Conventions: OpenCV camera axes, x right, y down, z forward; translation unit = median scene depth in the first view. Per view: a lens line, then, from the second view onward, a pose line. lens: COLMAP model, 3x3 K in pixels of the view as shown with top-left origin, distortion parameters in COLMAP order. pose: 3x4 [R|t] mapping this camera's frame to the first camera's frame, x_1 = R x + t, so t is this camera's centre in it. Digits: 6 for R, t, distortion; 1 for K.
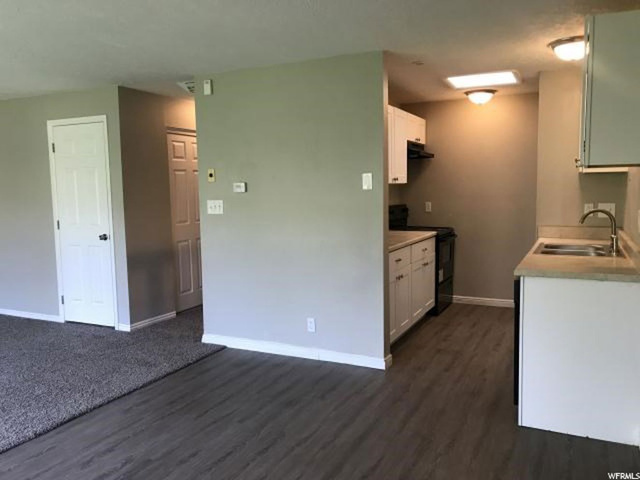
lens RADIAL K [[528.5, 0, 320.0], [0, 528.5, 240.0], [0, 0, 1]] dist [0.007660, -0.013063]
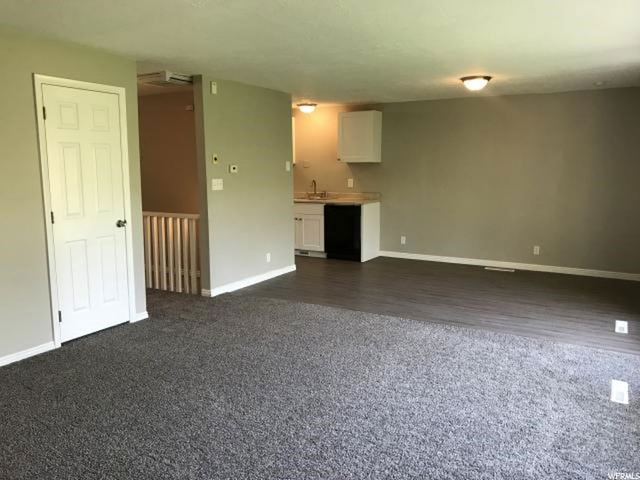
lens RADIAL K [[528.5, 0, 320.0], [0, 528.5, 240.0], [0, 0, 1]] dist [0.007660, -0.013063]
pose [[0.053159, -0.122176, 0.991084, -1.418459], [0.101586, 0.988000, 0.116347, -0.052628], [-0.993406, 0.094495, 0.064932, 0.675122]]
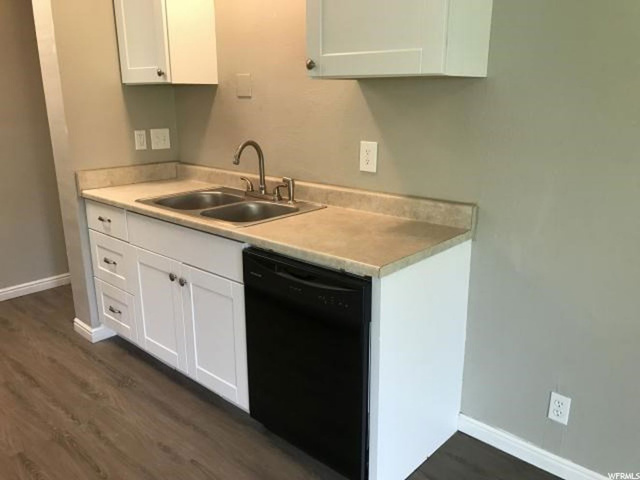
lens RADIAL K [[528.5, 0, 320.0], [0, 528.5, 240.0], [0, 0, 1]] dist [0.007660, -0.013063]
pose [[0.276510, -0.245680, 0.929077, -0.091676], [0.092500, 0.969085, 0.228730, -0.065122], [-0.956549, 0.022693, 0.290687, 0.573173]]
